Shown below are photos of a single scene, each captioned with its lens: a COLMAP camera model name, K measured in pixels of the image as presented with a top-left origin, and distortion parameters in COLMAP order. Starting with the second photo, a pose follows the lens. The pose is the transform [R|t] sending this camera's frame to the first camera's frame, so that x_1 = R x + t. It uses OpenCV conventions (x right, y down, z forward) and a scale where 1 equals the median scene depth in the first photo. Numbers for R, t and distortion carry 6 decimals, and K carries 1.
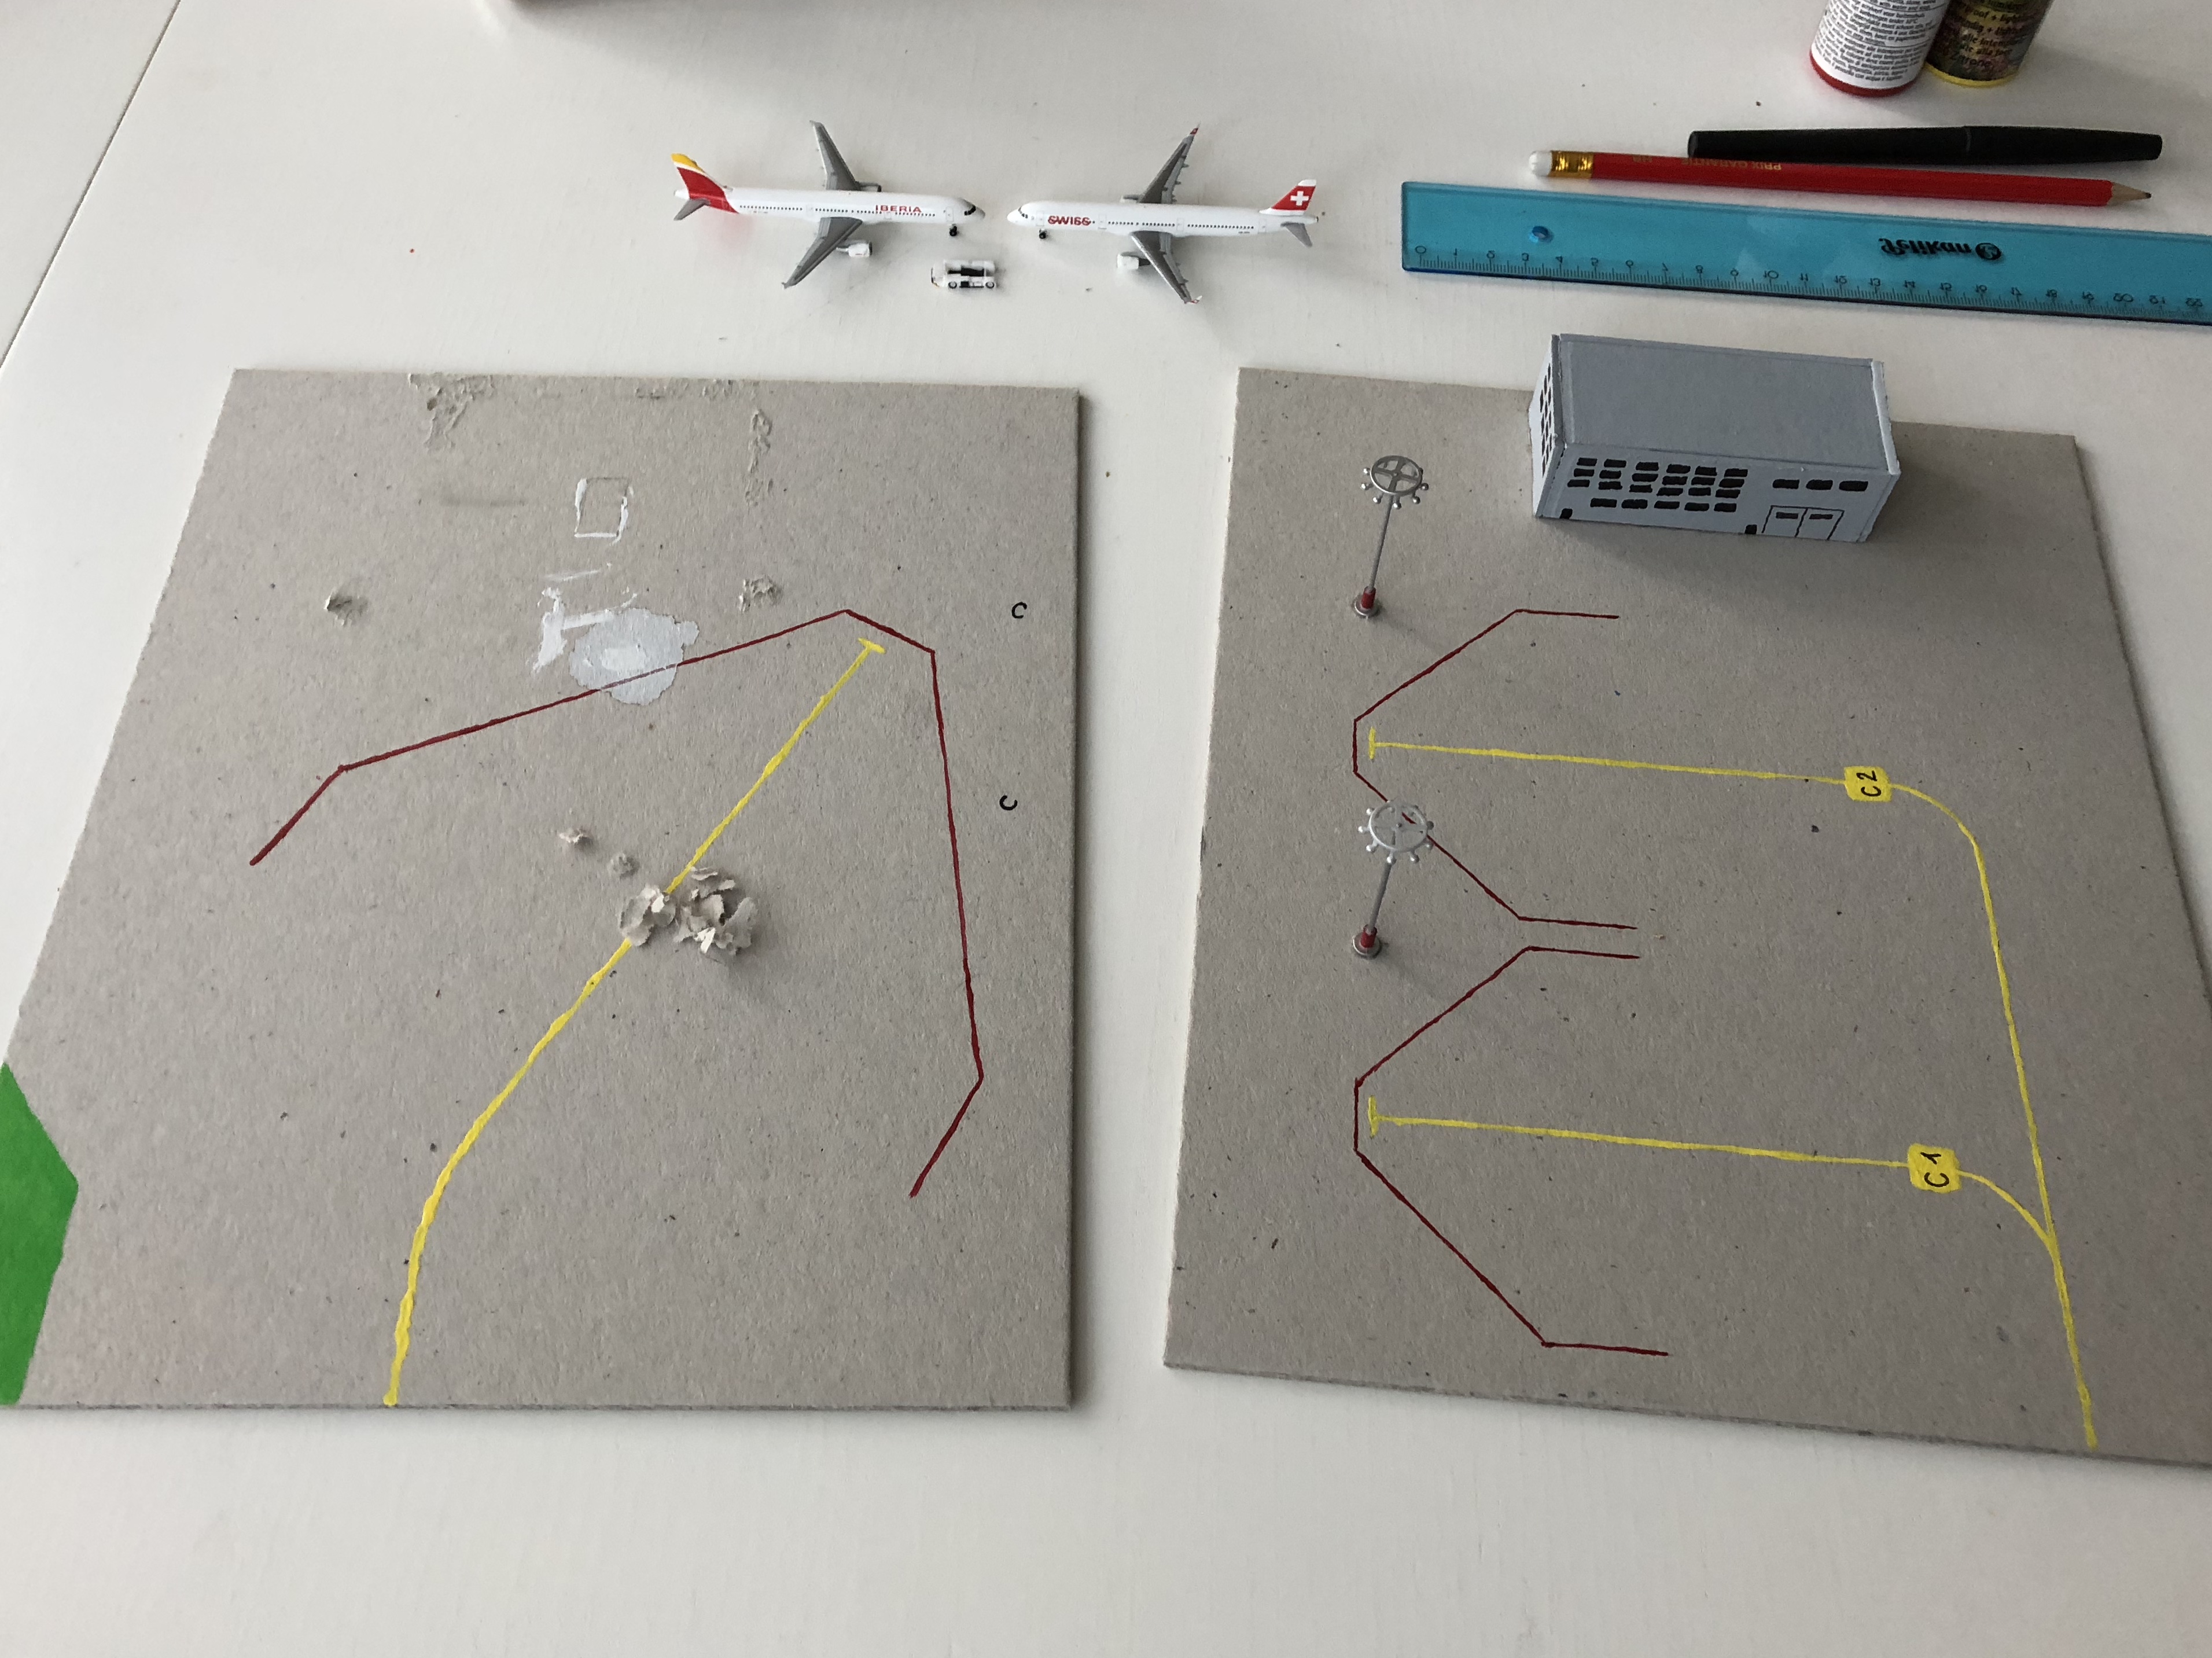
lens RADIAL K [[1920.1, 0, 1100.5], [0, 1920.1, 828.5], [0, 0, 1]] dist [-0.029590, 0.008976]
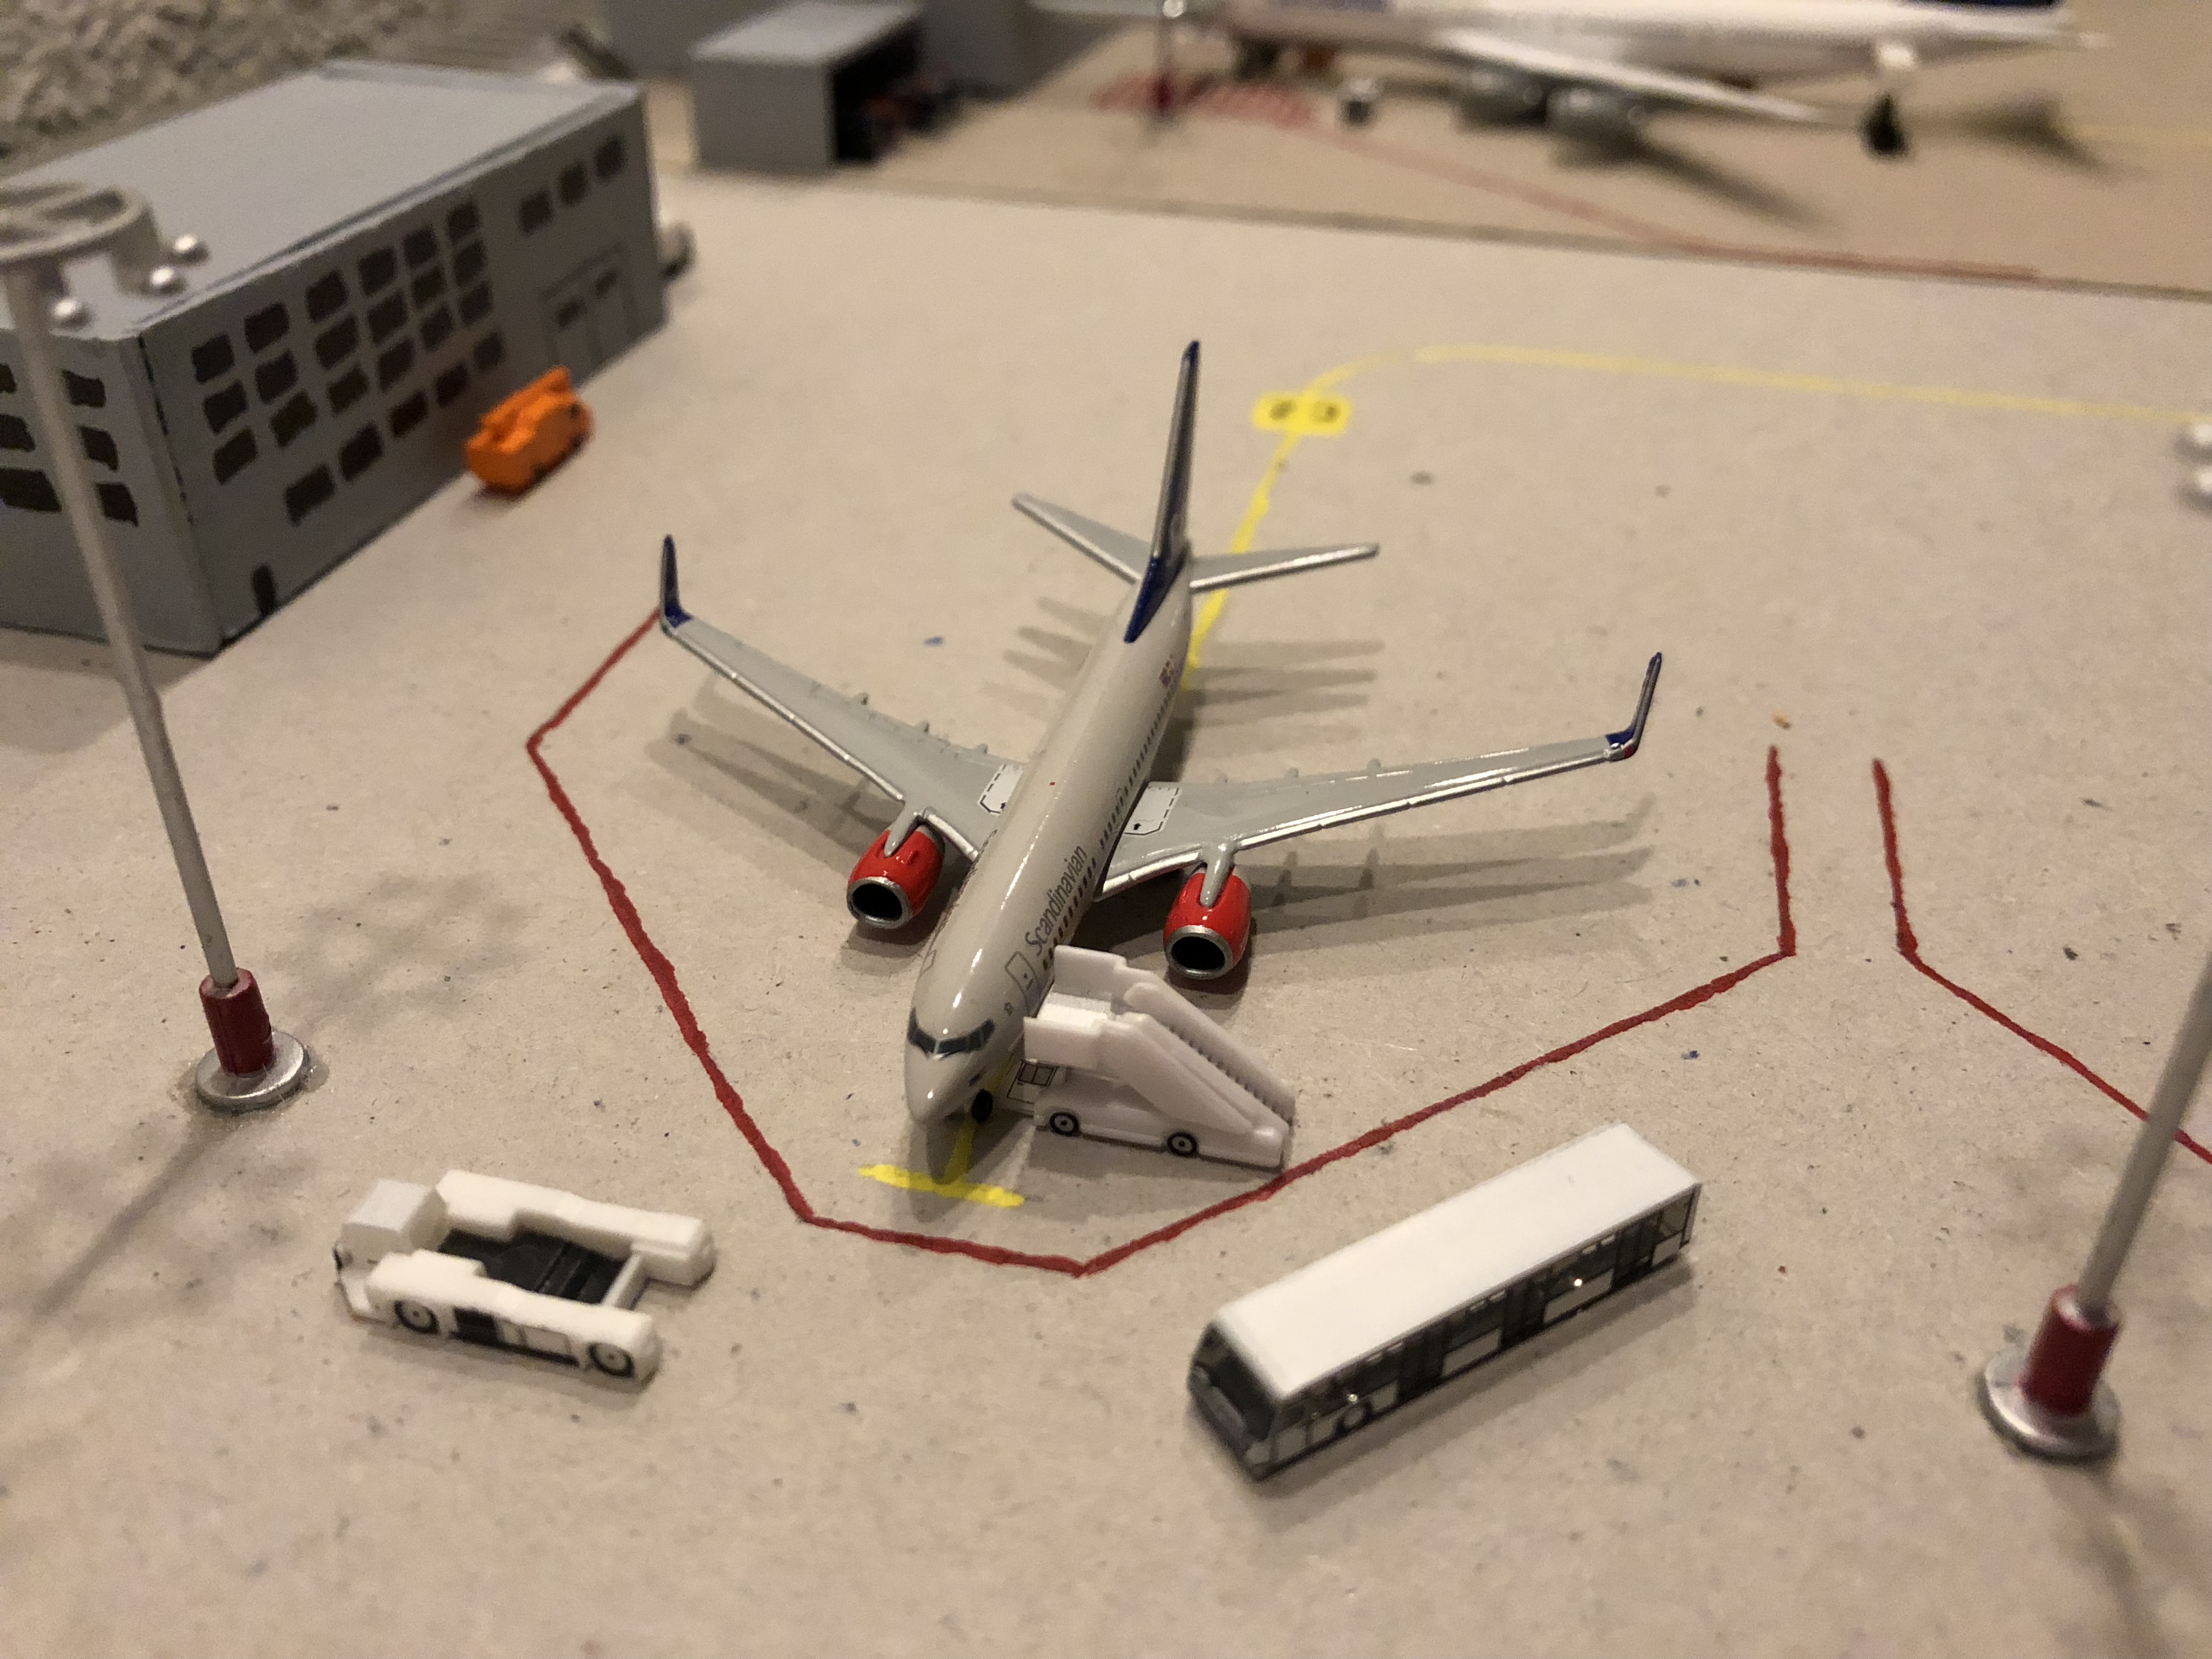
lens RADIAL K [[1919.9, 0, 1102.9], [0, 1919.9, 821.2], [0, 0, 1]] dist [-0.029590, 0.008976]
pose [[0.173156, -0.559727, 0.810385, -0.014104], [0.830081, 0.525782, 0.185790, -0.088646], [-0.530078, 0.640515, 0.555661, 0.792728]]
